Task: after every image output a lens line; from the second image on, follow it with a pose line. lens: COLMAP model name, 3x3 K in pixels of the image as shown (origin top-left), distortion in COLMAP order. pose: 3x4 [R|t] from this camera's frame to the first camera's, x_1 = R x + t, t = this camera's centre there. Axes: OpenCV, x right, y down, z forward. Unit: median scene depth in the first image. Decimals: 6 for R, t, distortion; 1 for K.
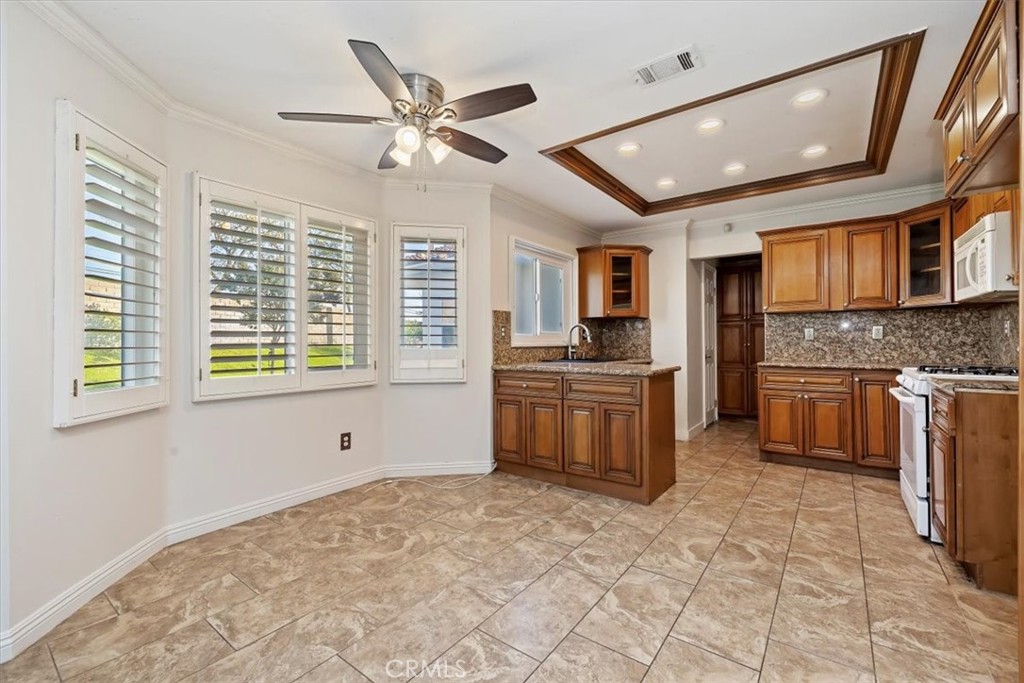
lens RADIAL K [[431.7, 0, 511.6], [0, 431.7, 338.0], [0, 0, 1]] dist [0.001119, -0.000196]
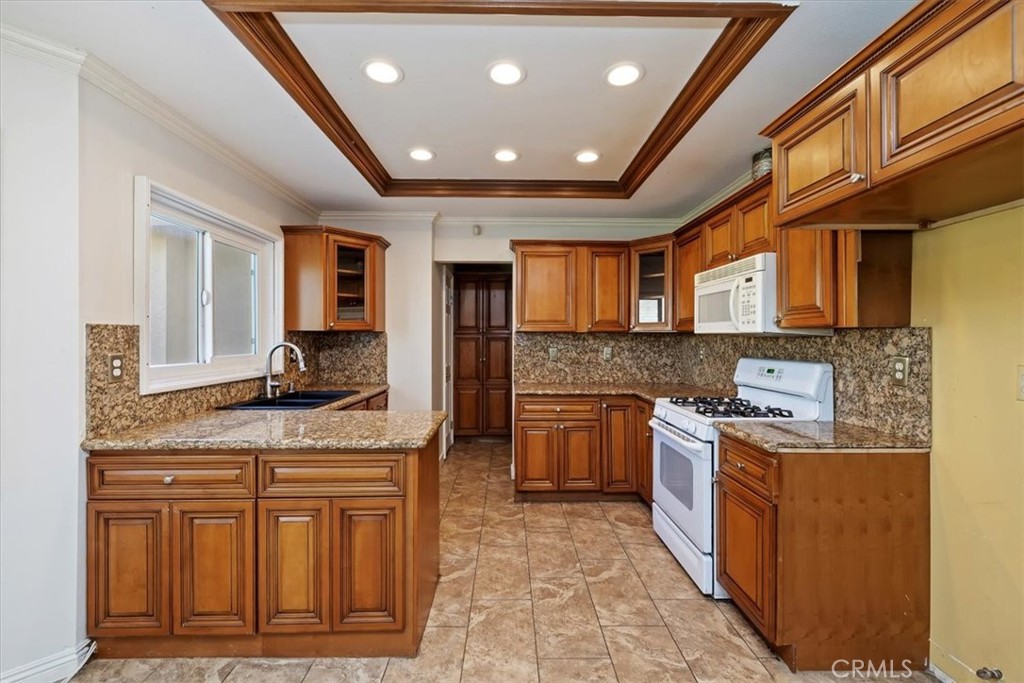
lens RADIAL K [[431.7, 0, 511.6], [0, 431.7, 338.0], [0, 0, 1]] dist [0.001119, -0.000196]
pose [[0.792302, 0.005332, 0.610106, 0.036637], [-0.011008, 0.999924, 0.005556, -0.056778], [-0.610030, -0.011118, 0.792301, 0.340724]]
